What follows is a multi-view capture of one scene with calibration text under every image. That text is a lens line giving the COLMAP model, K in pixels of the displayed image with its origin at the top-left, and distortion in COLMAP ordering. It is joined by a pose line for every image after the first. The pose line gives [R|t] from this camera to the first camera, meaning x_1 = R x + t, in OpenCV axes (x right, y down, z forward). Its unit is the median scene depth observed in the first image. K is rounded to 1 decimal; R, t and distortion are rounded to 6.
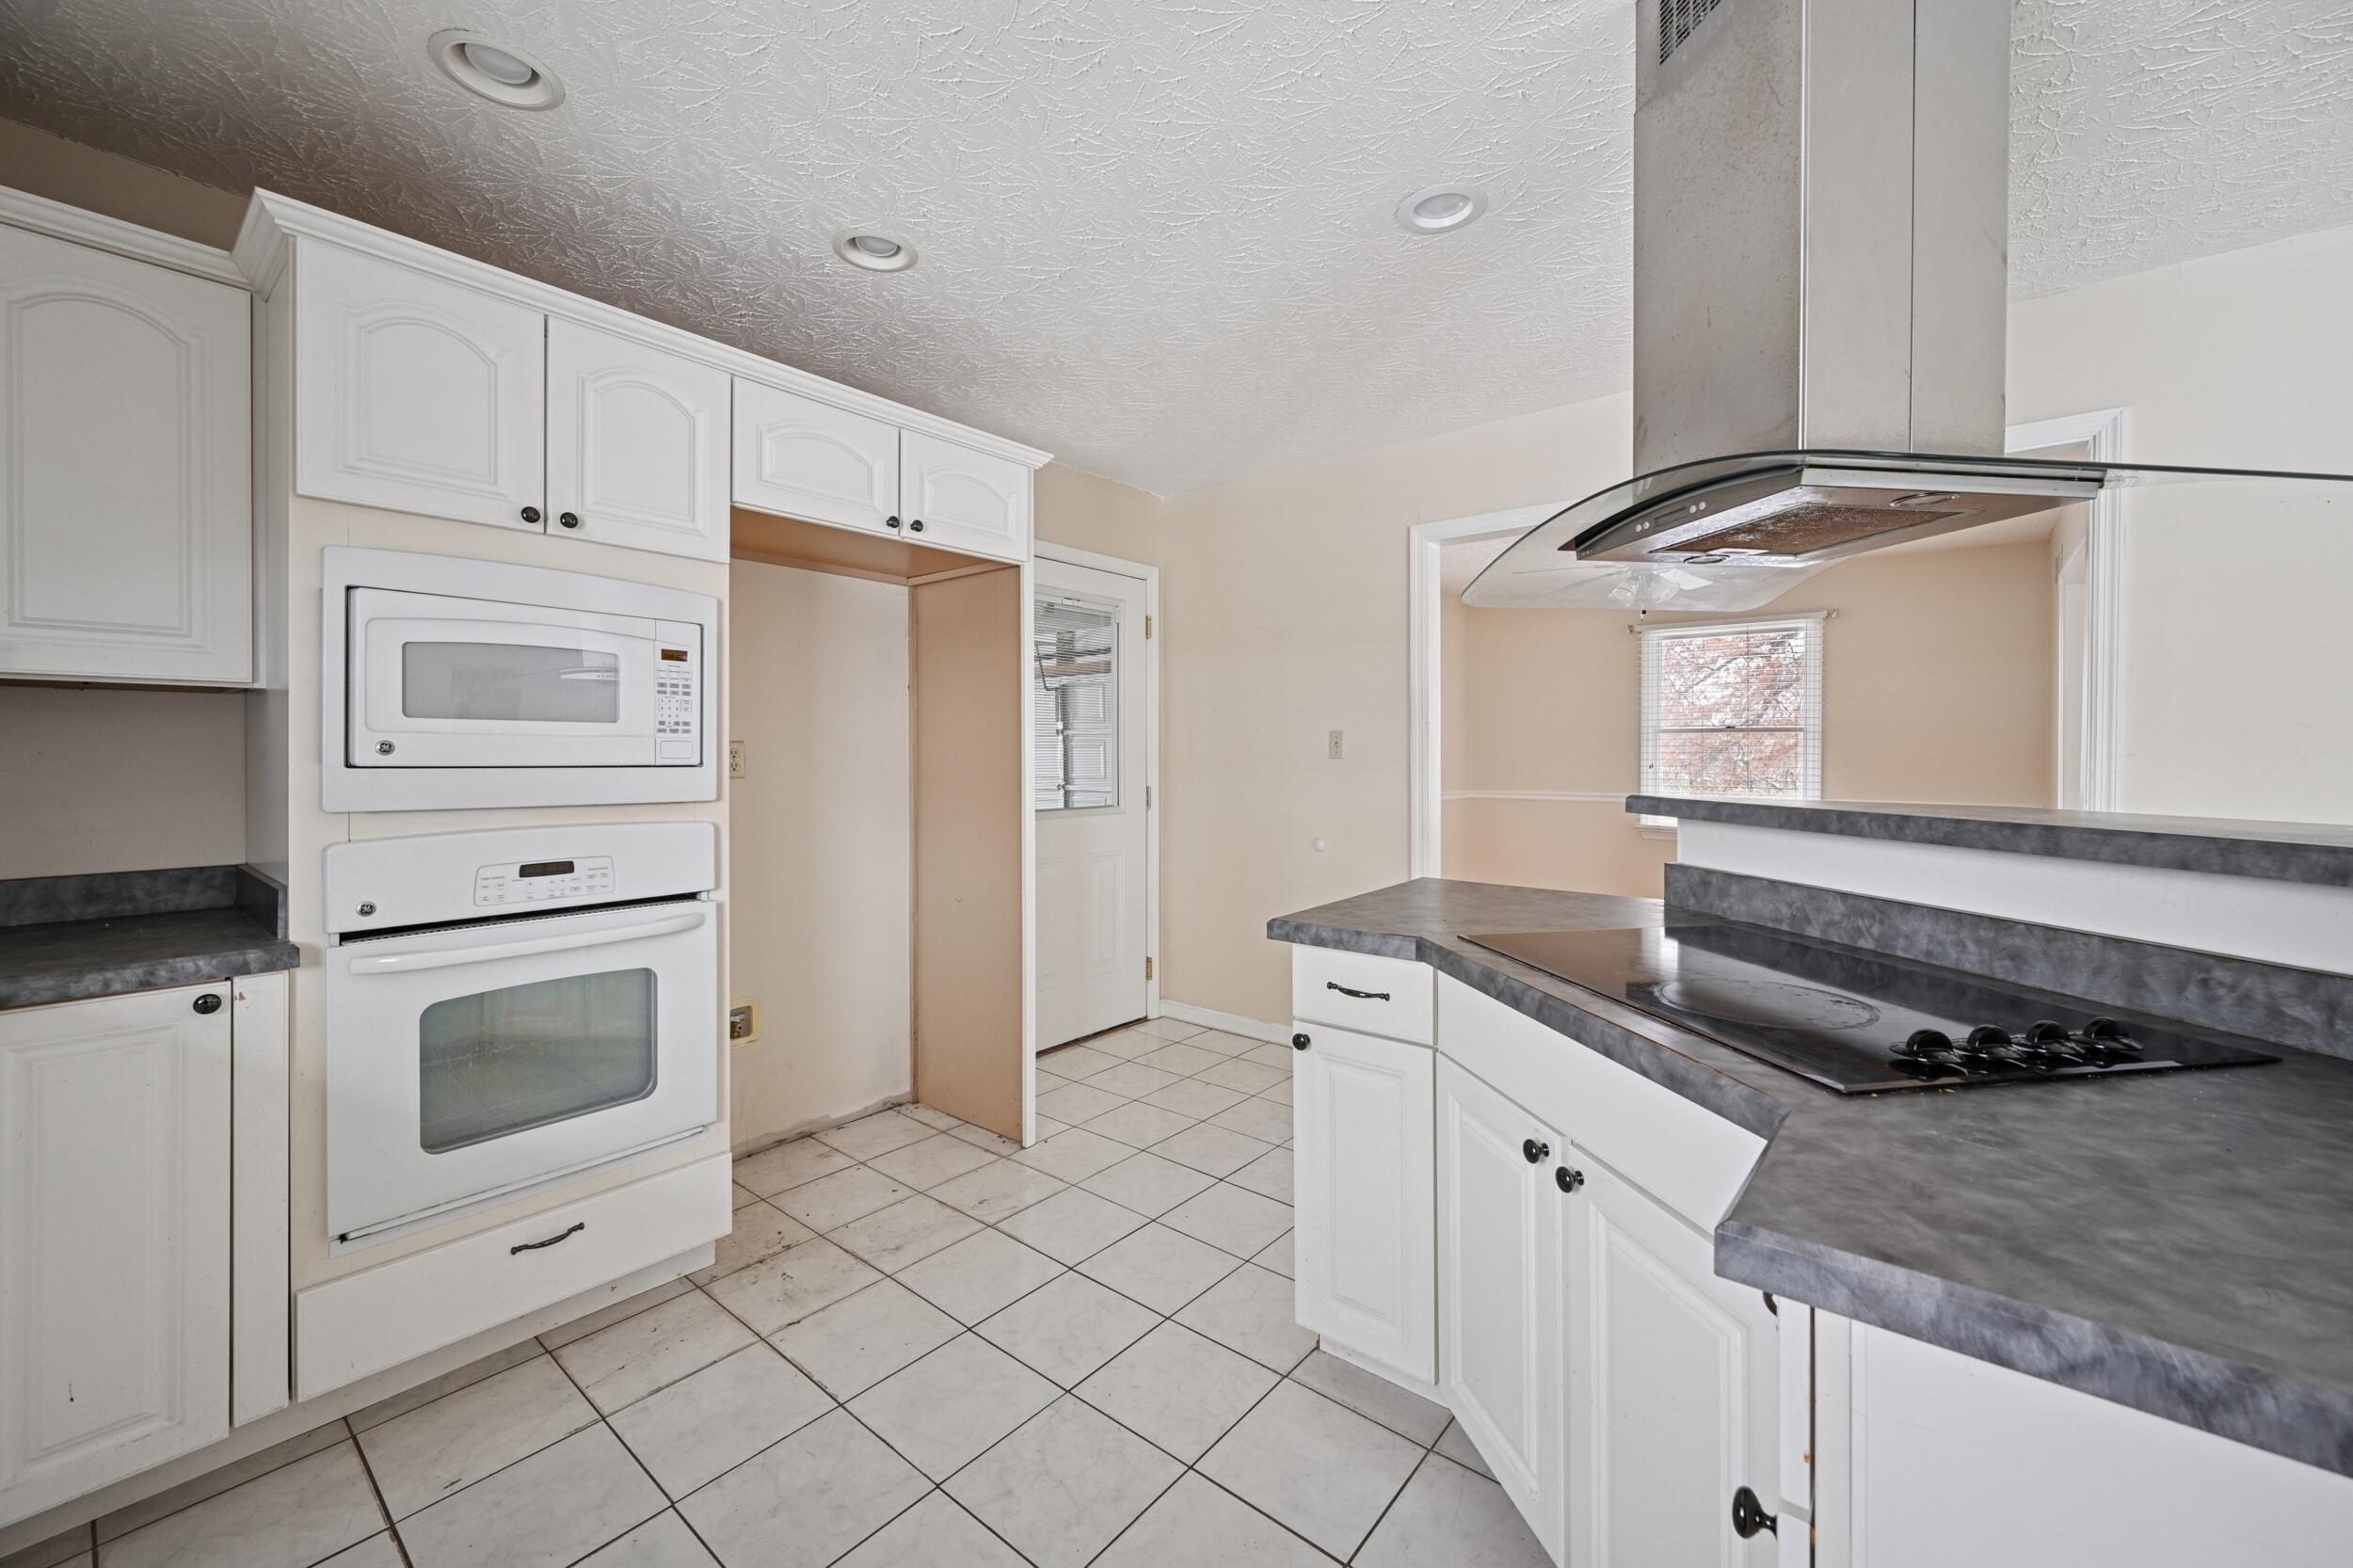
lens RADIAL K [[938.1, 0, 1179.7], [0, 938.1, 753.5], [0, 0, 1]] dist [-0.000356, 0.000470]
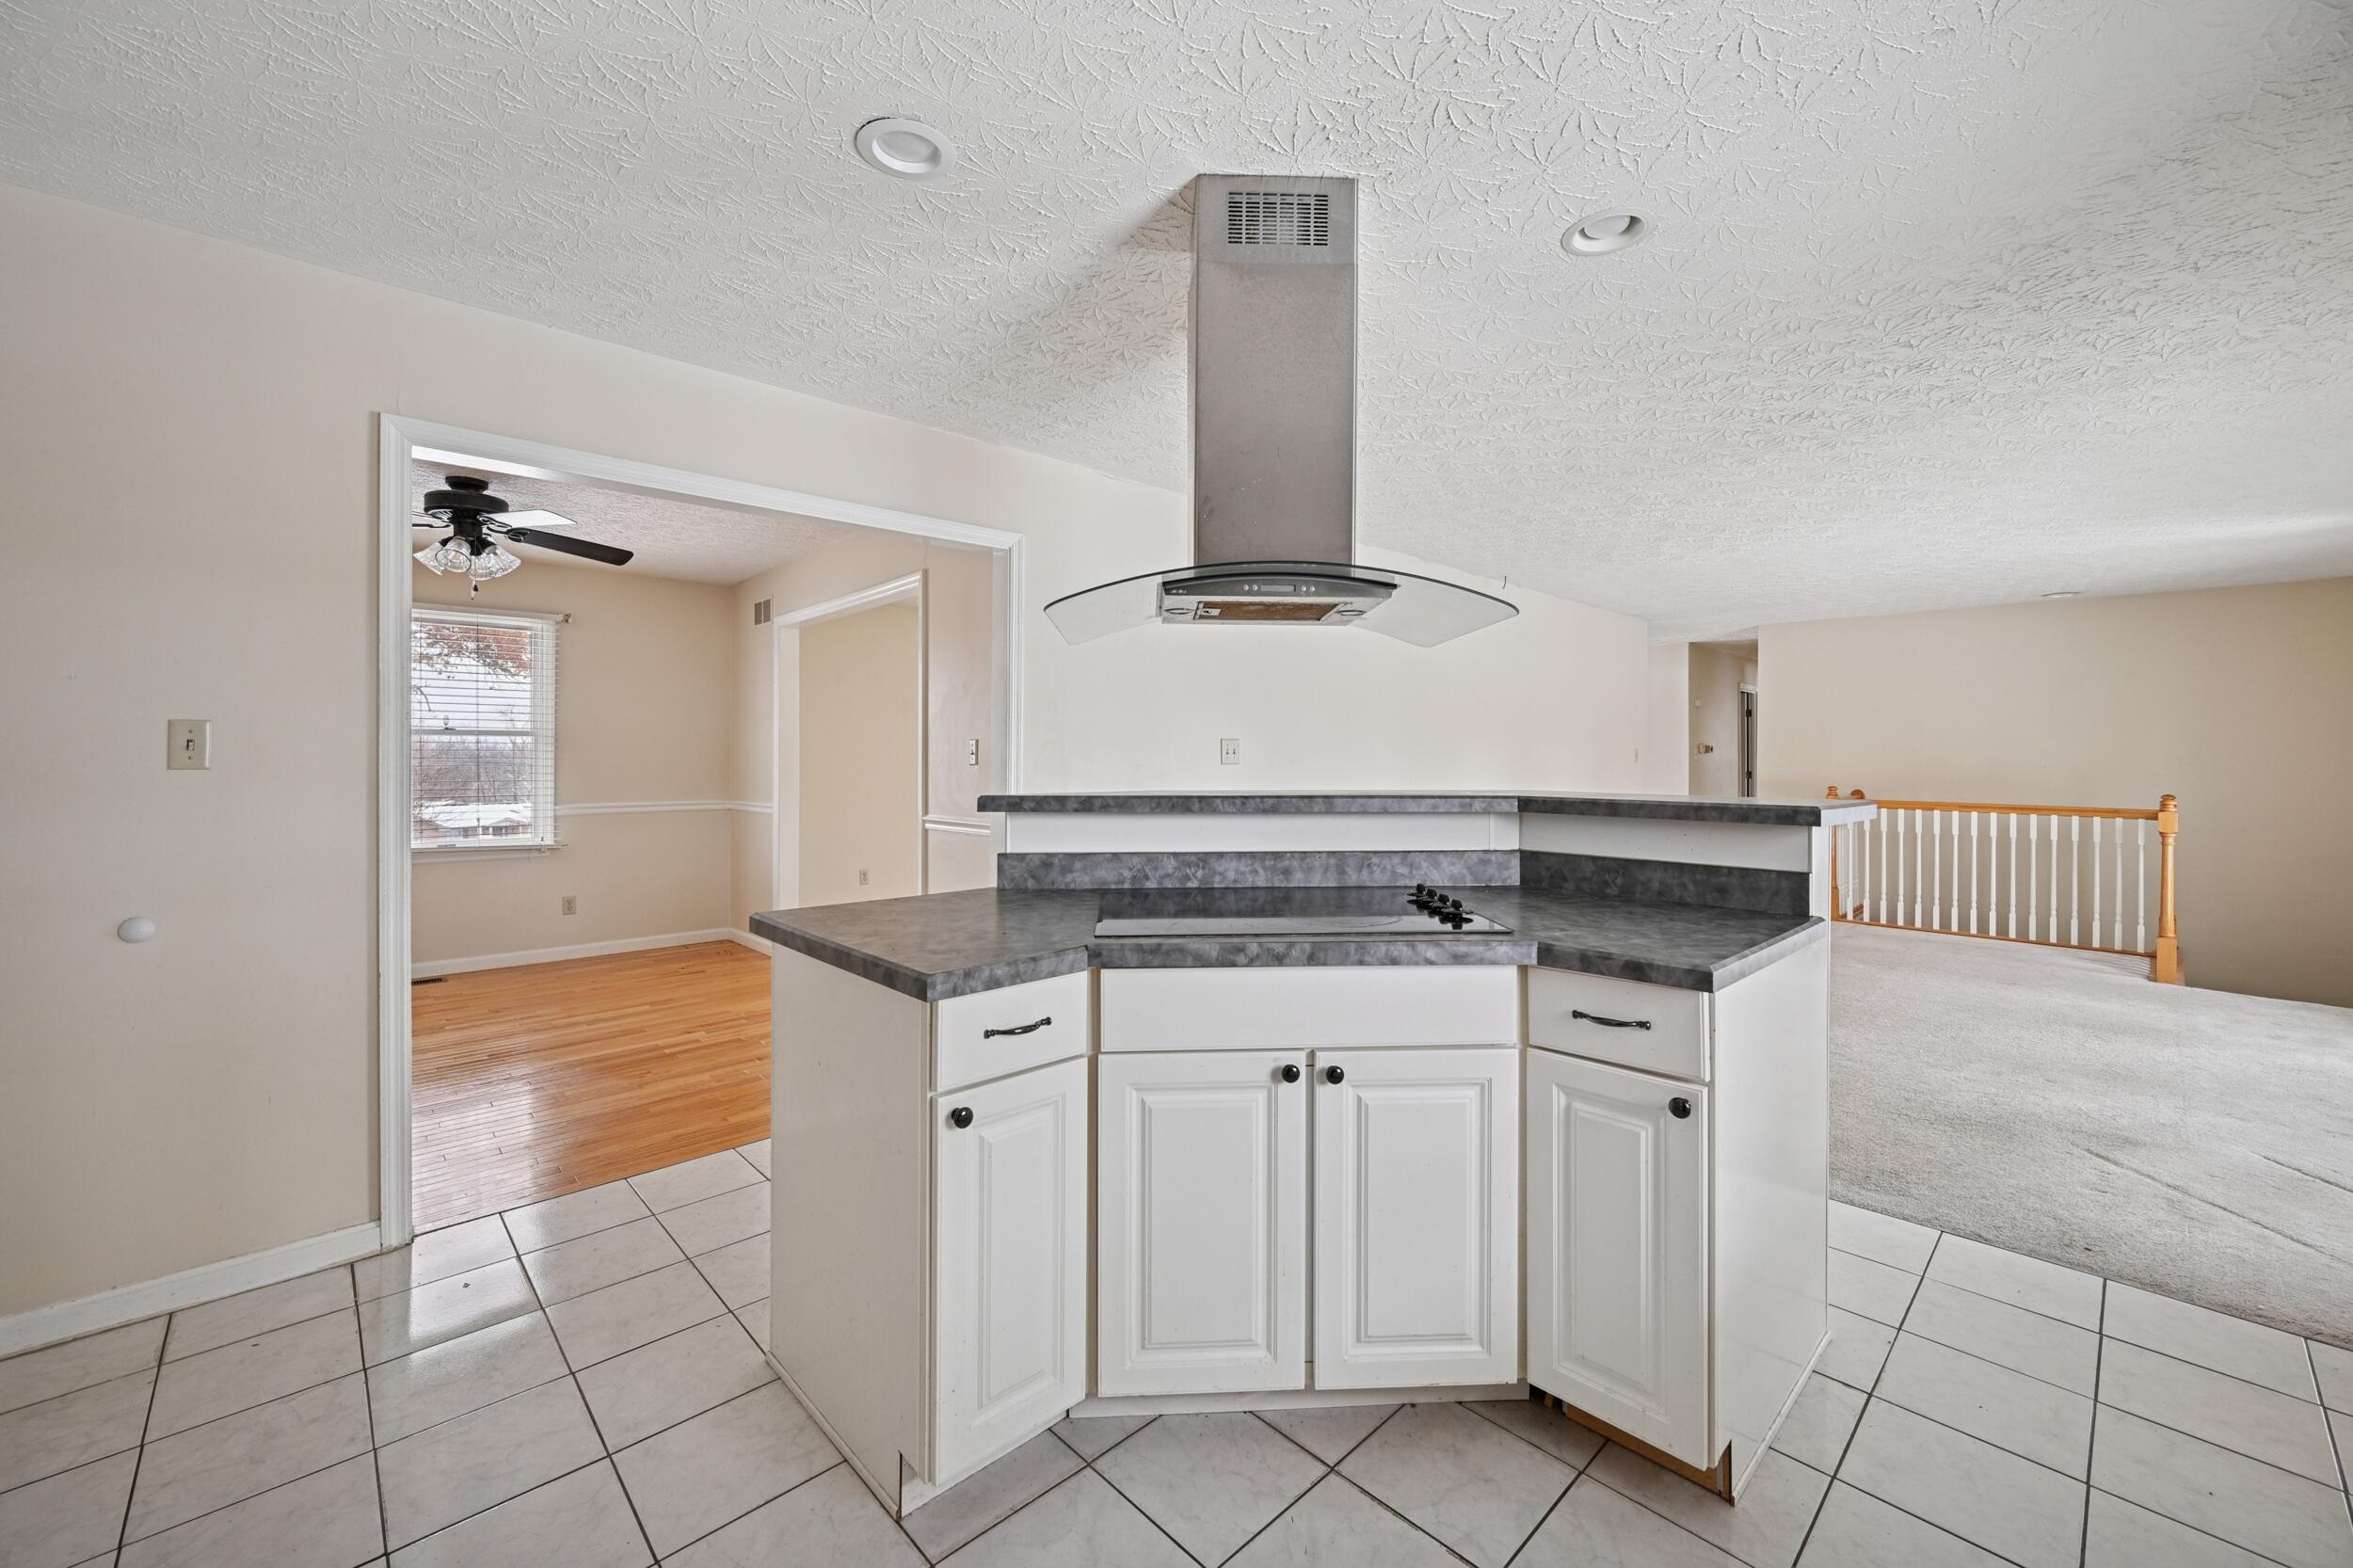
lens RADIAL K [[938.1, 0, 1167.4], [0, 938.1, 747.8], [0, 0, 1]] dist [-0.000356, 0.000470]
pose [[0.134337, 0.008055, 0.990903, -0.711297], [0.003173, 0.999958, -0.008559, -0.001547], [-0.990931, 0.004294, 0.134306, 0.790051]]
